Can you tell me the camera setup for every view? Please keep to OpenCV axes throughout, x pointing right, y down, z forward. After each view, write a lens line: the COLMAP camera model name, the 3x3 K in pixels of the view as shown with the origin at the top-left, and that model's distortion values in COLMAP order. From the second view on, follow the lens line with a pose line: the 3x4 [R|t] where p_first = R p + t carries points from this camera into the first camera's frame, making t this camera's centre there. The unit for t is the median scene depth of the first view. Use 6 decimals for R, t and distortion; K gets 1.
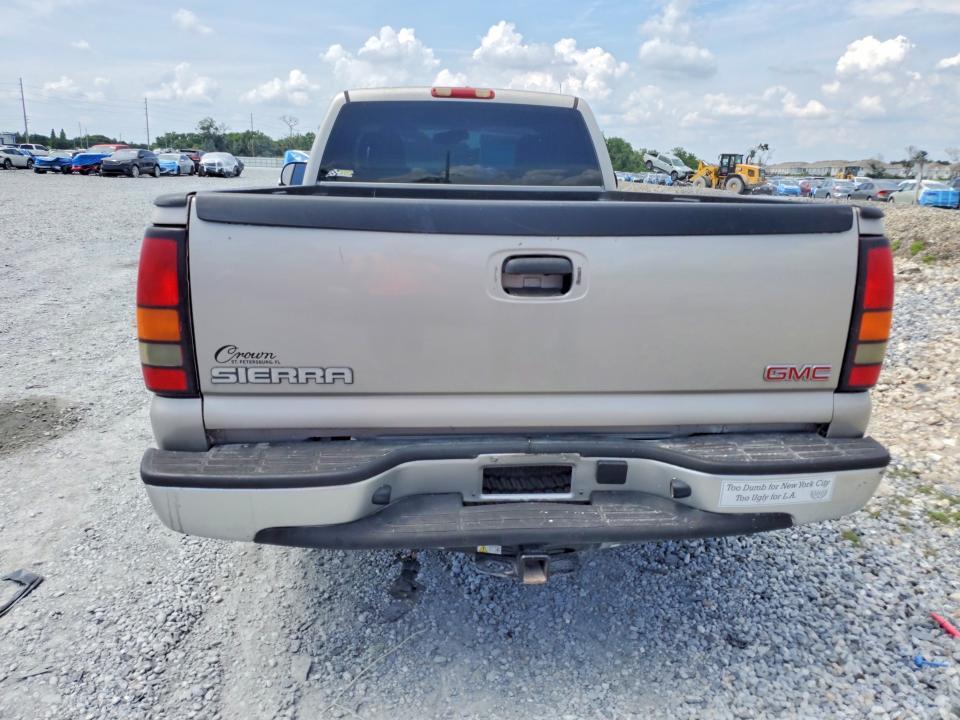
lens RADIAL K [[748.2, 0, 478.1], [0, 748.2, 365.2], [0, 0, 1]] dist [0.001035, 0.009932]
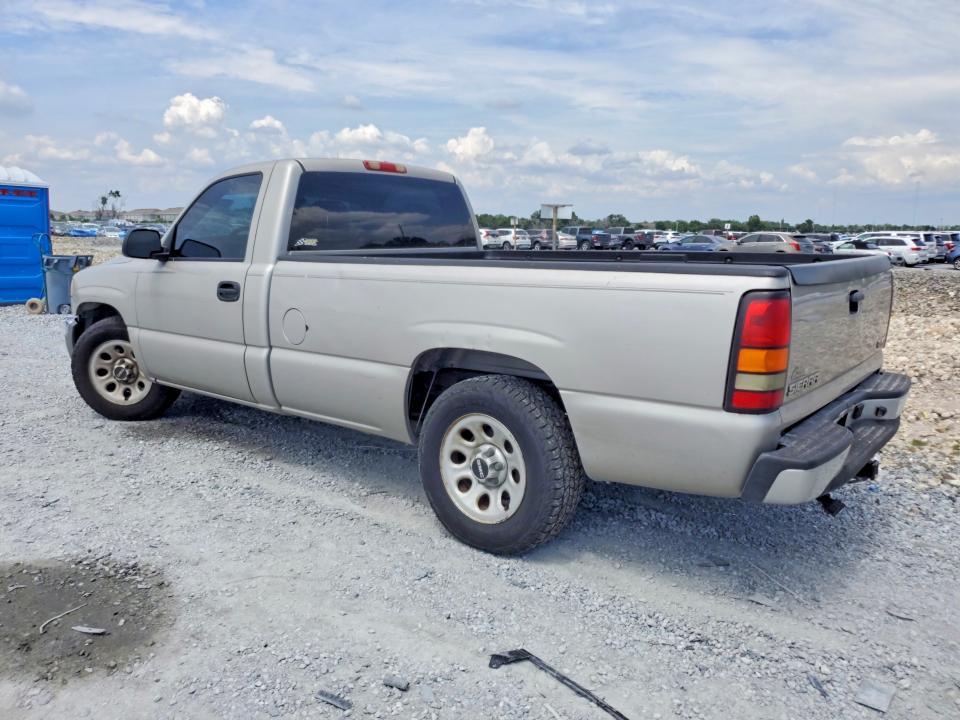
lens RADIAL K [[748.2, 0, 478.1], [0, 748.2, 365.2], [0, 0, 1]] dist [0.001035, 0.009932]
pose [[0.694026, -0.146409, 0.704906, -0.064667], [0.187550, 0.982065, 0.019320, -0.006384], [-0.695092, 0.118797, 0.709037, 0.013949]]
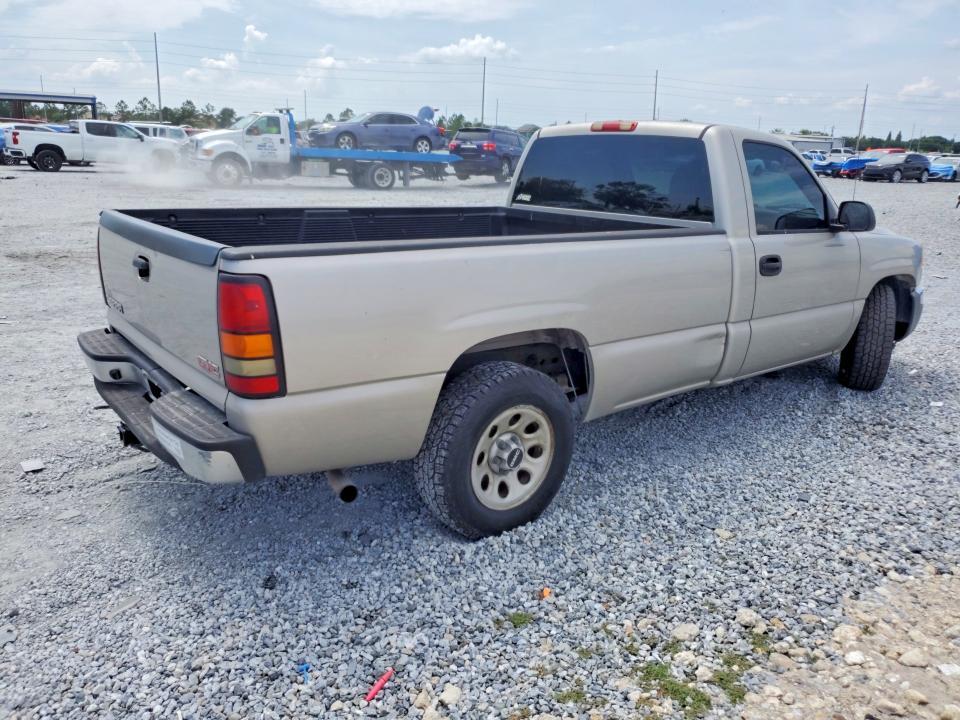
lens RADIAL K [[737.6, 0, 480.0], [0, 737.6, 360.0], [0, 0, 1]] dist [0.026020, 0.000276]
pose [[0.550302, 0.221042, -0.805176, 0.069282], [-0.226645, 0.967661, 0.110747, -0.010163], [0.803617, 0.121545, 0.582604, 0.024037]]
